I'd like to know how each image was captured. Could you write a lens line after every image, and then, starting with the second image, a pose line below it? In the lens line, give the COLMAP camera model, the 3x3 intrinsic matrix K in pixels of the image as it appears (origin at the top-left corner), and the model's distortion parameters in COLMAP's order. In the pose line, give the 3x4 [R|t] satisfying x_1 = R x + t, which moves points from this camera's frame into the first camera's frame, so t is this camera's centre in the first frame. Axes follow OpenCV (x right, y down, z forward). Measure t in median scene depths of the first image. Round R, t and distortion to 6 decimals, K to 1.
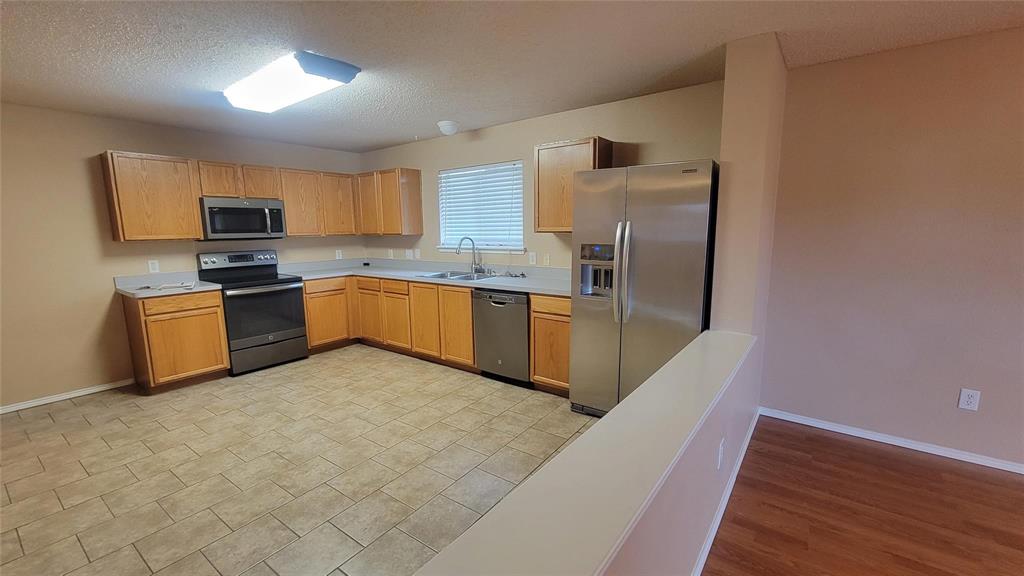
lens RADIAL K [[421.3, 0, 508.2], [0, 421.3, 289.0], [0, 0, 1]] dist [-0.000163, 0.000669]
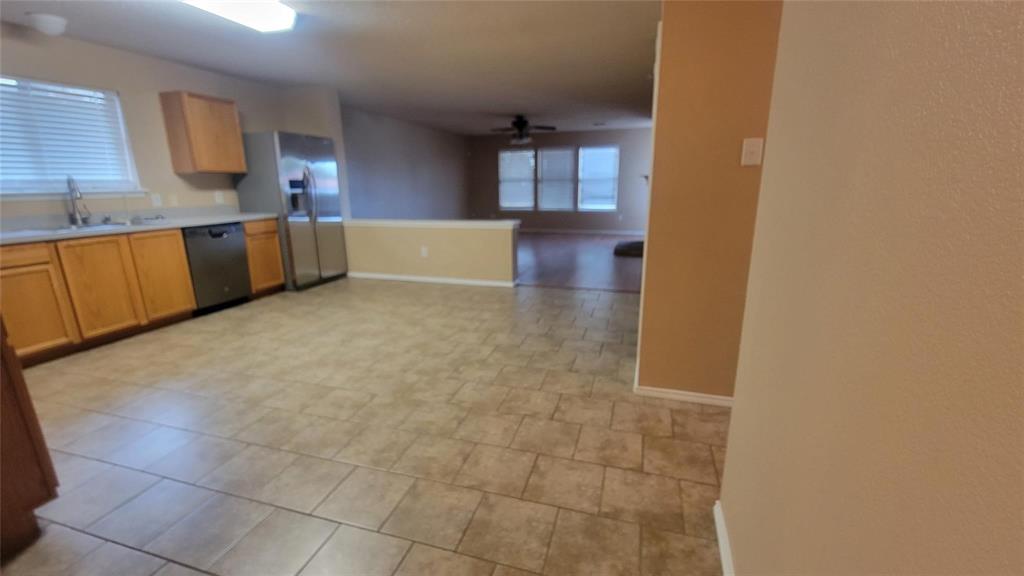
lens RADIAL K [[421.3, 0, 508.2], [0, 421.3, 289.0], [0, 0, 1]] dist [-0.000163, 0.000669]
pose [[-0.324369, -0.213431, 0.921538, -1.357356], [0.160196, 0.947746, 0.275888, -0.017703], [-0.932267, 0.237116, -0.273229, 0.635581]]
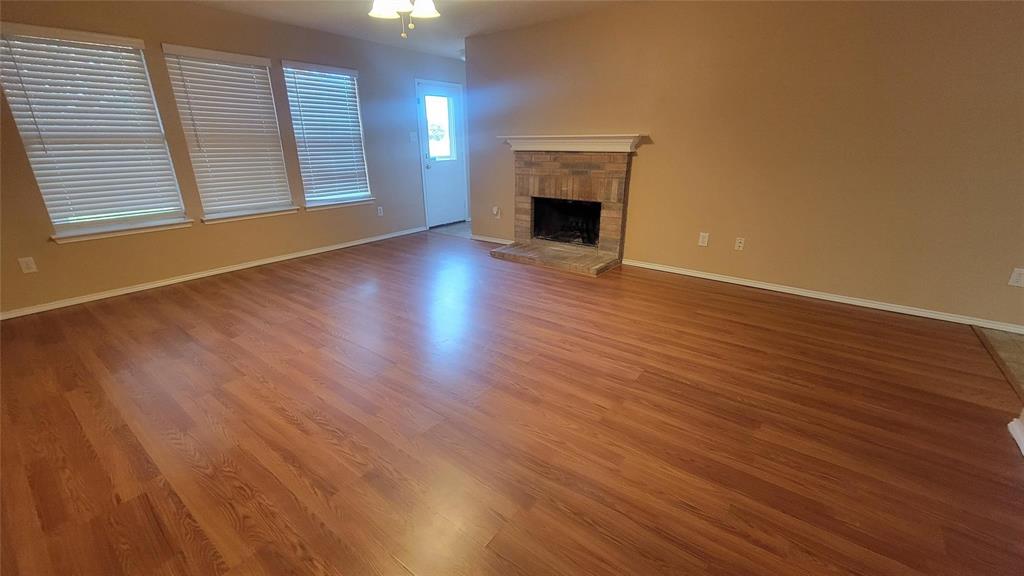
lens RADIAL K [[416.1, 0, 511.9], [0, 416.1, 293.7], [0, 0, 1]] dist [-0.002955, -0.000075]
pose [[-0.999718, 0.007027, 0.022680, 0.700648], [0.017090, 0.876070, 0.481881, -0.047694], [-0.016483, 0.482133, -0.875943, 0.565335]]
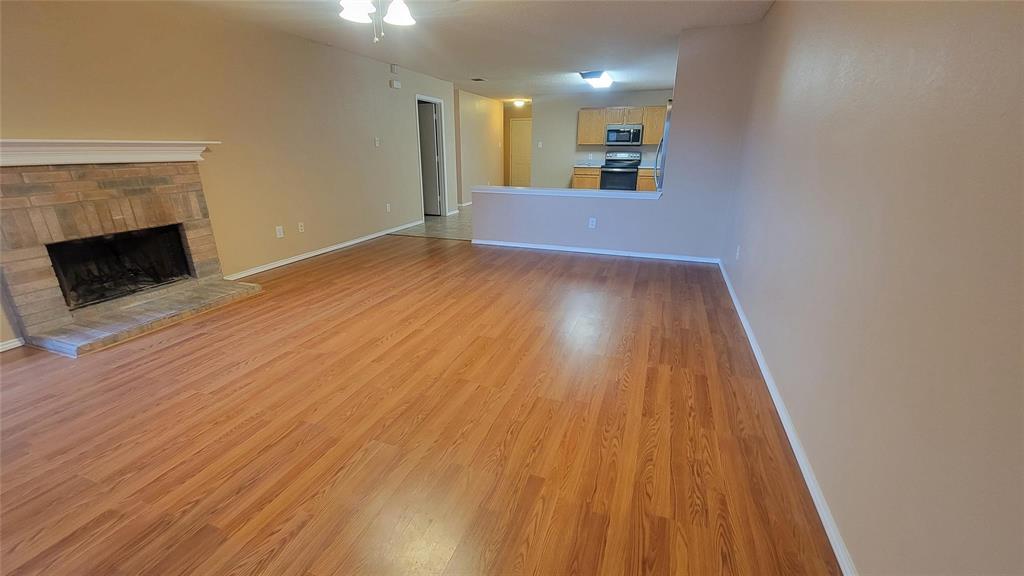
lens RADIAL K [[421.3, 0, 508.2], [0, 421.3, 289.0], [0, 0, 1]] dist [-0.000163, 0.000669]
pose [[0.274946, 0.315934, -0.908070, 1.714212], [-0.148192, 0.947109, 0.284646, 0.062330], [0.949970, 0.056306, 0.307223, -0.241548]]
